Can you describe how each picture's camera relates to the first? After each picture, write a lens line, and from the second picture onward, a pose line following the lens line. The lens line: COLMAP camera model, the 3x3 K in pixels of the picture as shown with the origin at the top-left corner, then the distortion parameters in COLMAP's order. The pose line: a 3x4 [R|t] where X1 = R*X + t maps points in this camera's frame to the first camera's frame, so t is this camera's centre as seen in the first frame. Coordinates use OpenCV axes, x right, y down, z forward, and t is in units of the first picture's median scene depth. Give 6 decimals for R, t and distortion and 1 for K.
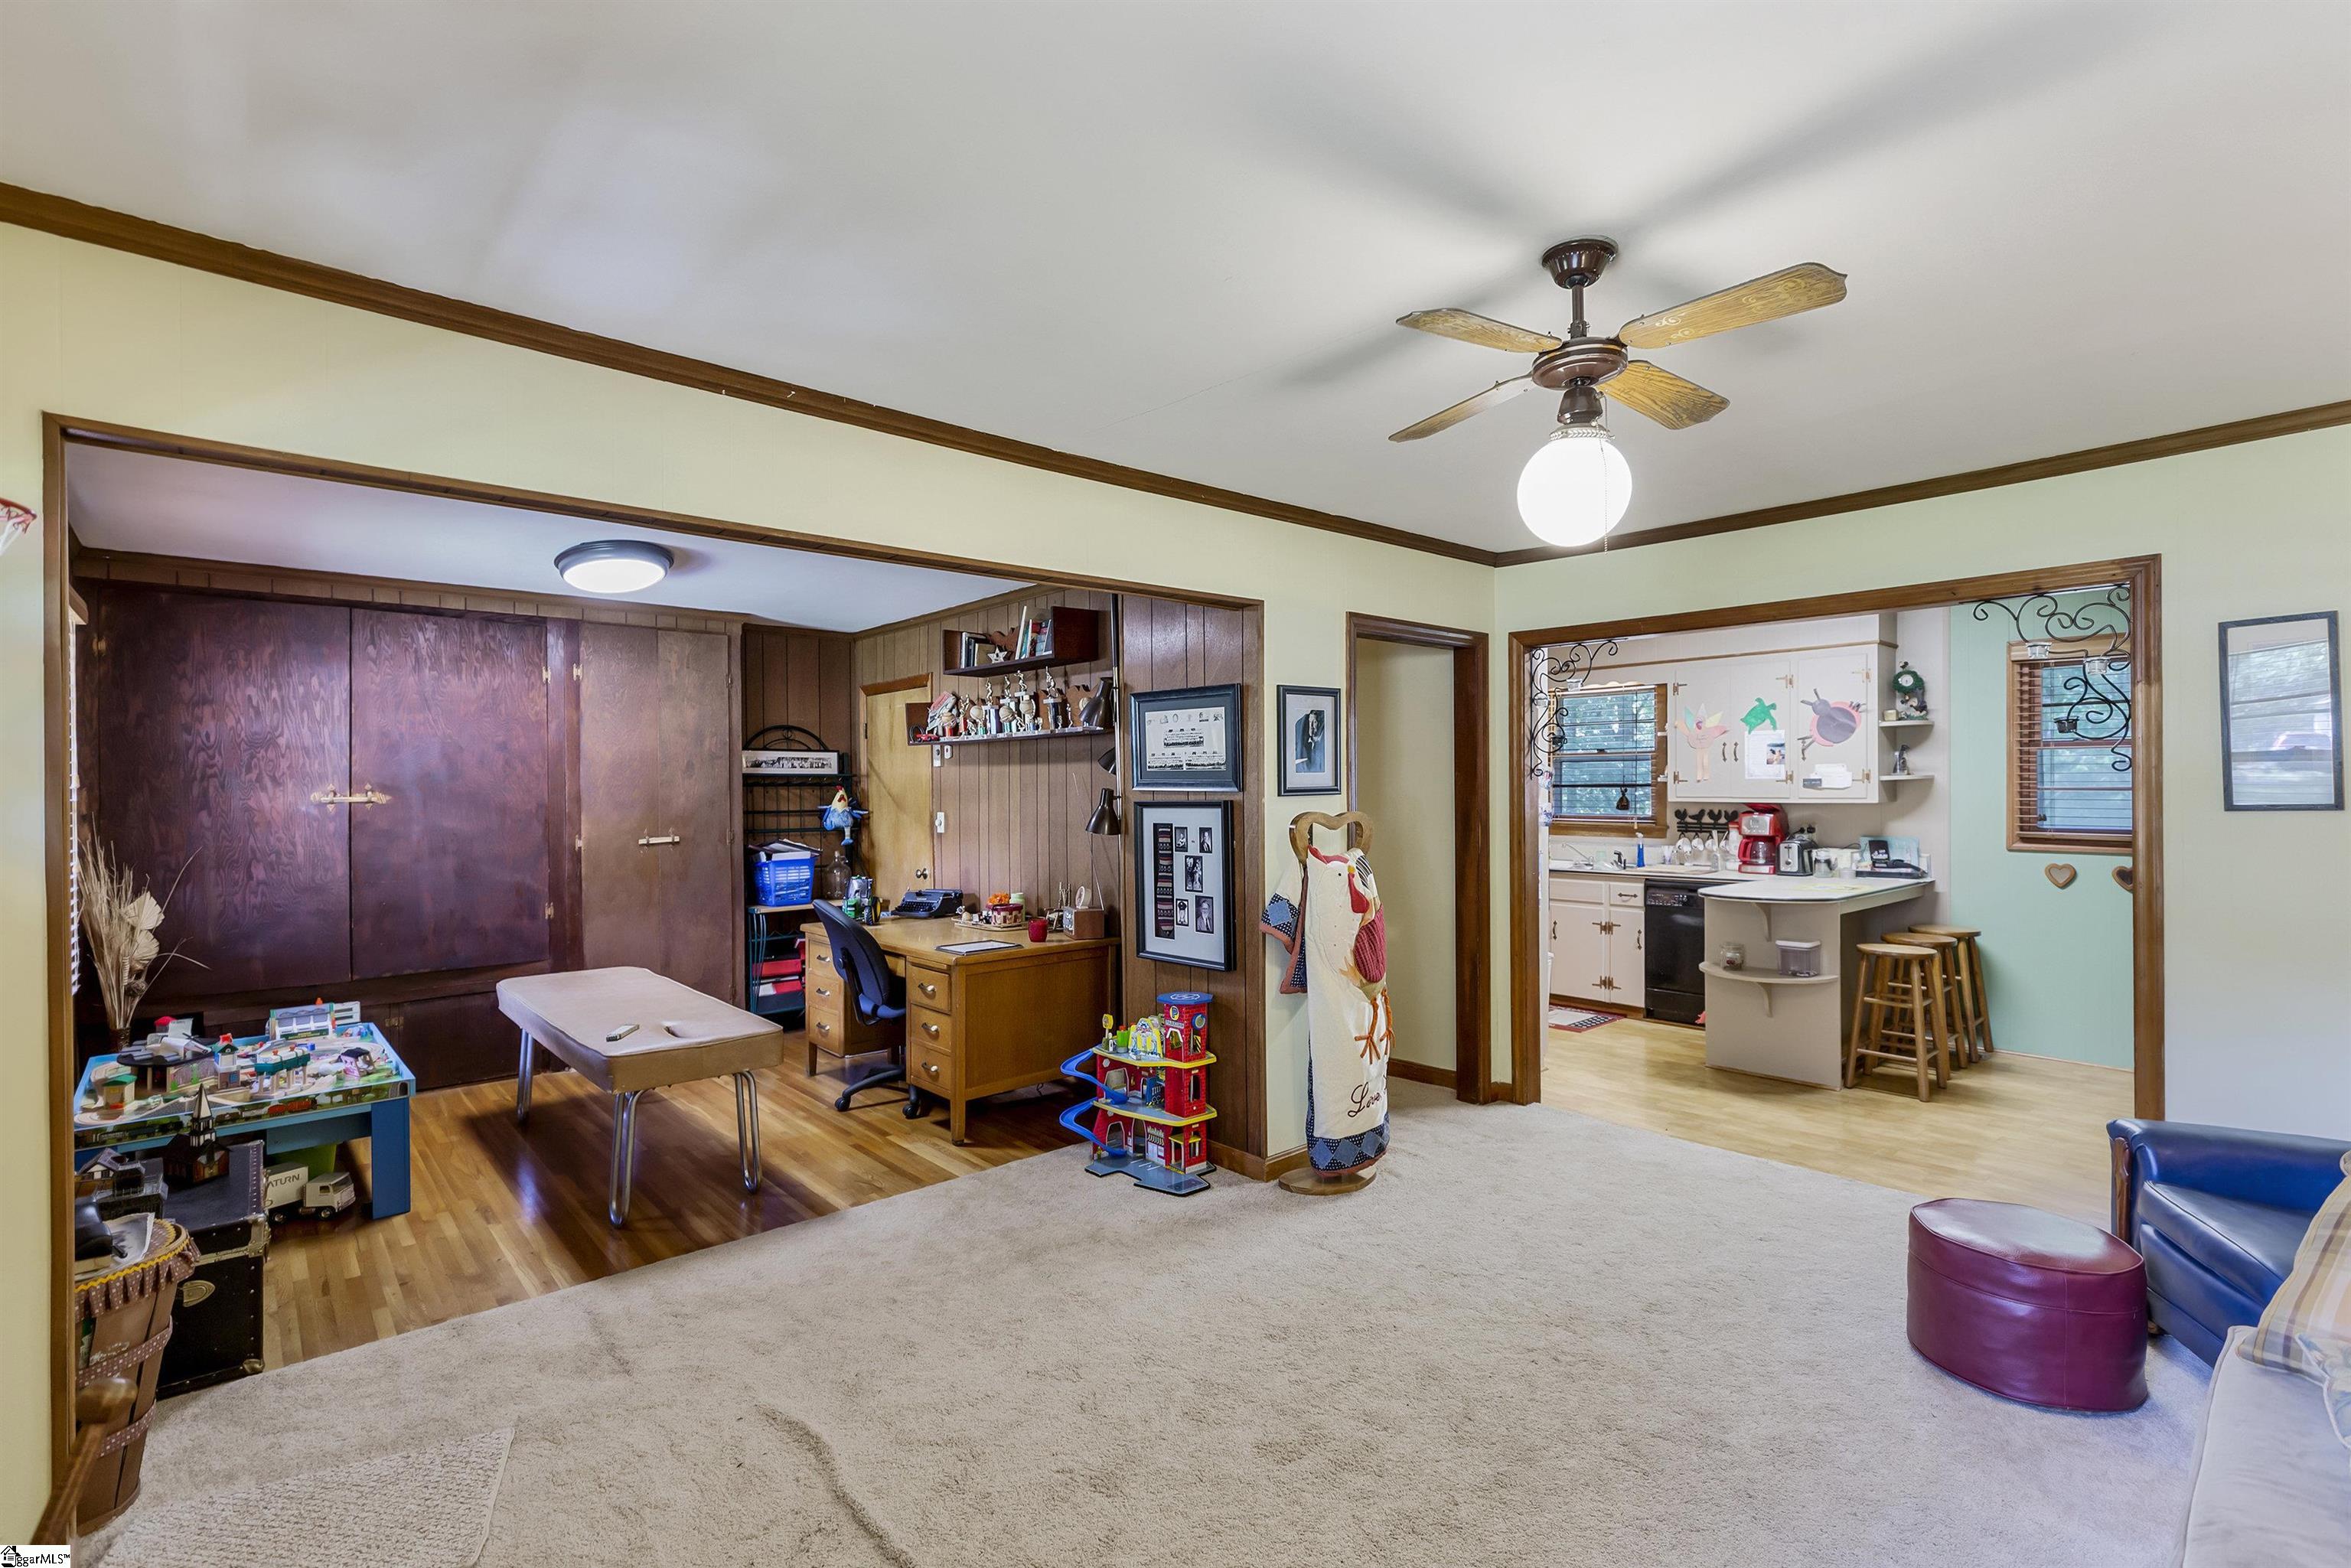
lens RADIAL K [[1058.1, 0, 1175.8], [0, 1058.1, 778.6], [0, 0, 1]] dist [0.002034, 0.001470]
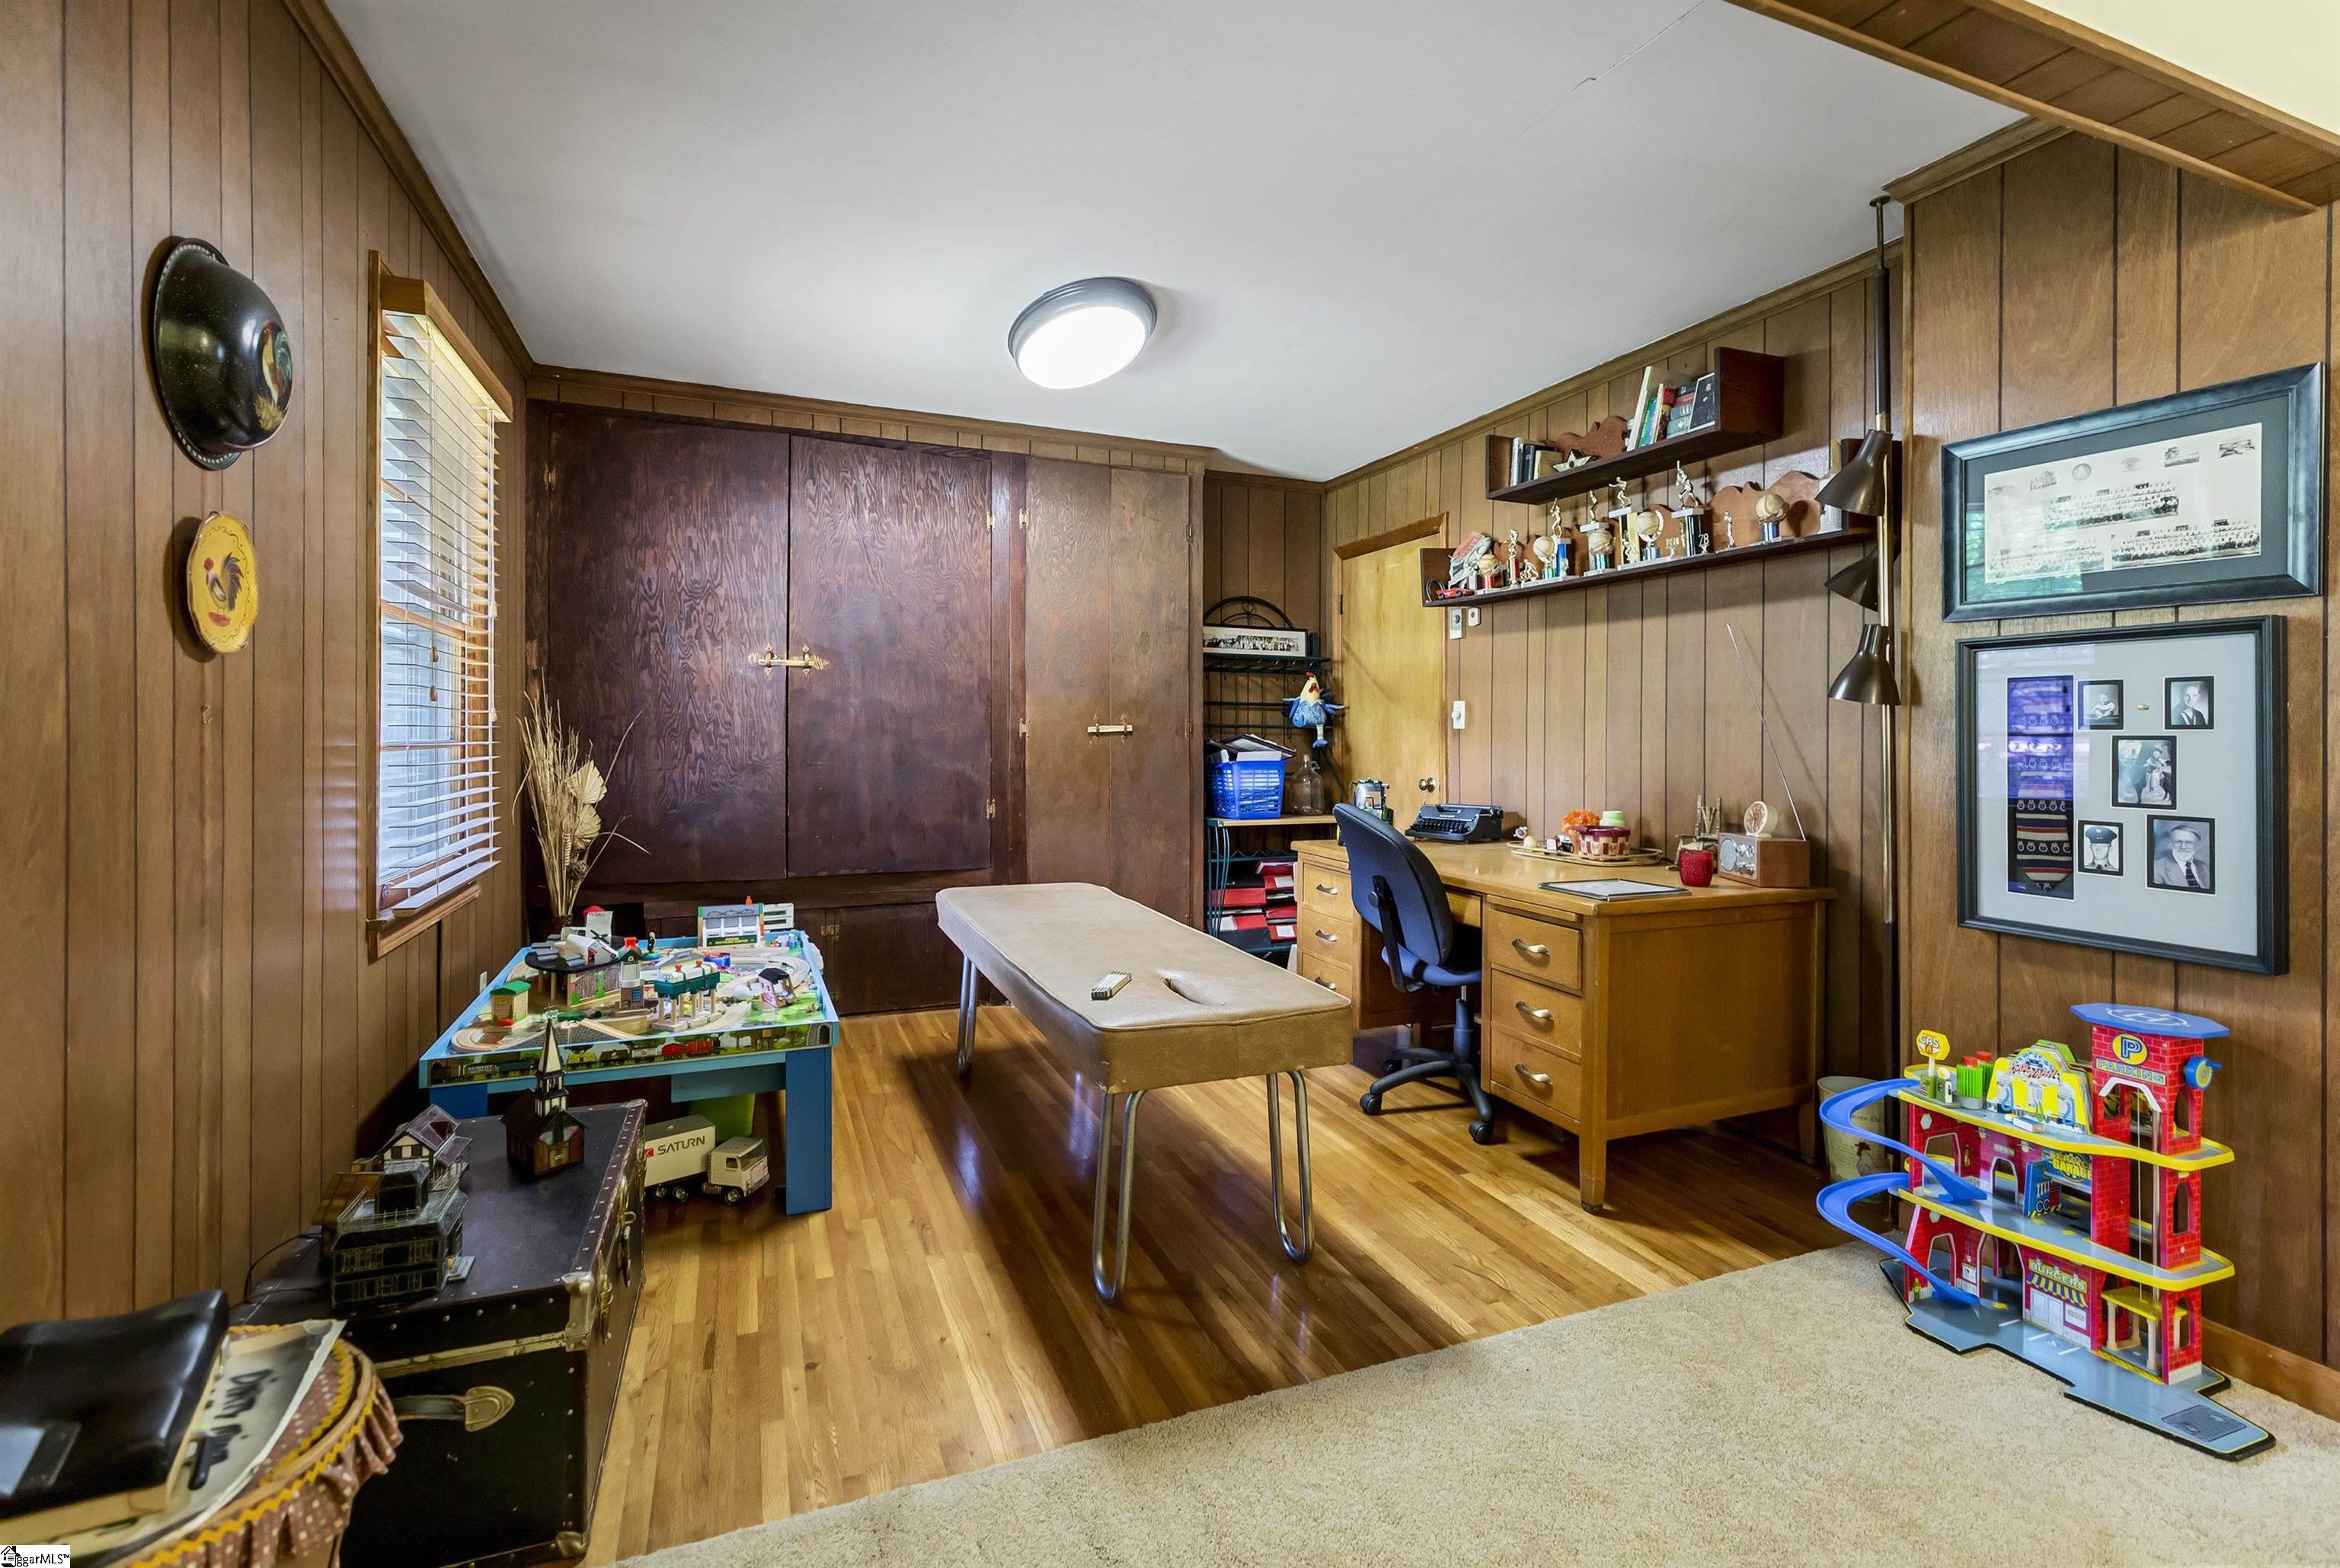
lens RADIAL K [[1053.1, 0, 1173.0], [0, 1053.1, 733.9], [0, 0, 1]] dist [0.002034, 0.001470]
pose [[0.941570, 0.017210, -0.336378, -0.228271], [-0.013054, 0.999808, 0.014612, 0.065267], [0.336565, -0.009367, 0.941614, 0.344695]]
